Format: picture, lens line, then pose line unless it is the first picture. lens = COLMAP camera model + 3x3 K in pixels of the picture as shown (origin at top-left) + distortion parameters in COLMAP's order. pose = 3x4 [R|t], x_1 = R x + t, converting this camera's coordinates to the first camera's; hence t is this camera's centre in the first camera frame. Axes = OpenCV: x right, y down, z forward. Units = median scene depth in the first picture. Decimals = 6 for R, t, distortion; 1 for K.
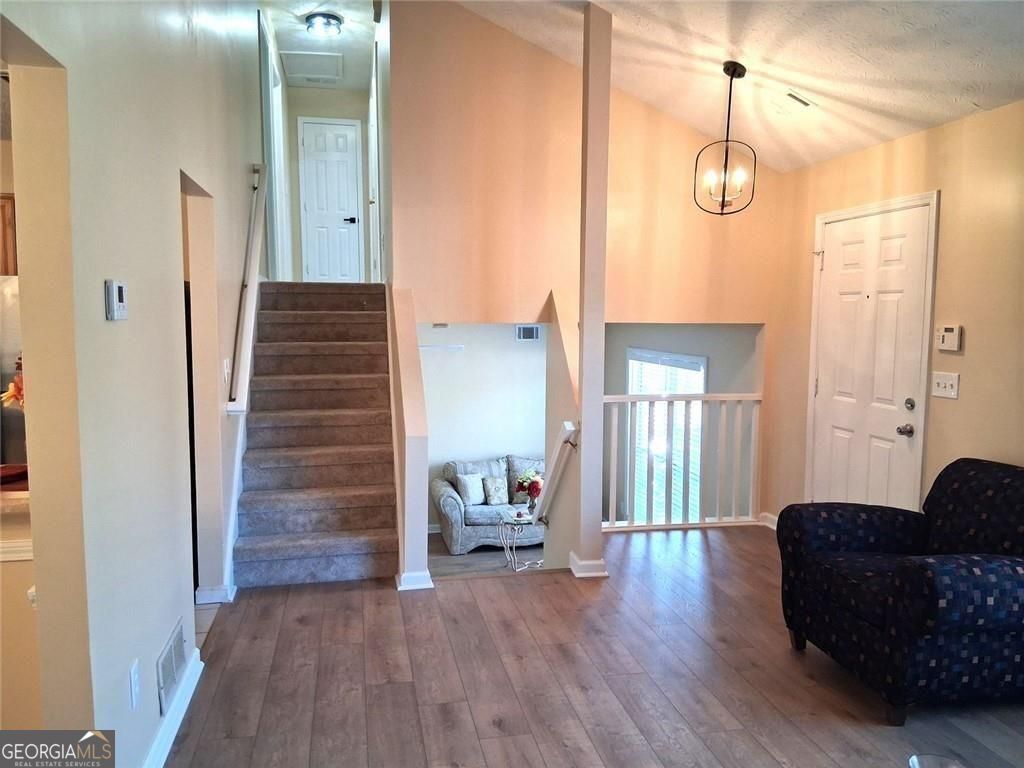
lens RADIAL K [[775.1, 0, 515.1], [0, 775.1, 386.3], [0, 0, 1]] dist [0.127976, -0.212064]
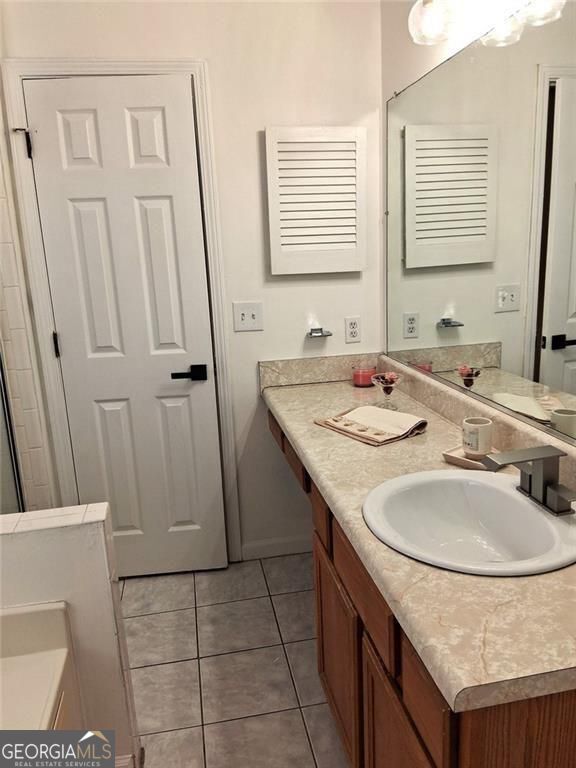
lens RADIAL K [[581.2, 0, 290.5], [0, 581.2, 388.3], [0, 0, 1]] dist [0.134844, -0.211039]
pose [[0.998608, -0.043829, -0.029348, -0.385544], [0.047411, 0.989677, 0.135244, -0.572548], [0.023118, -0.136447, 0.990378, 1.792555]]
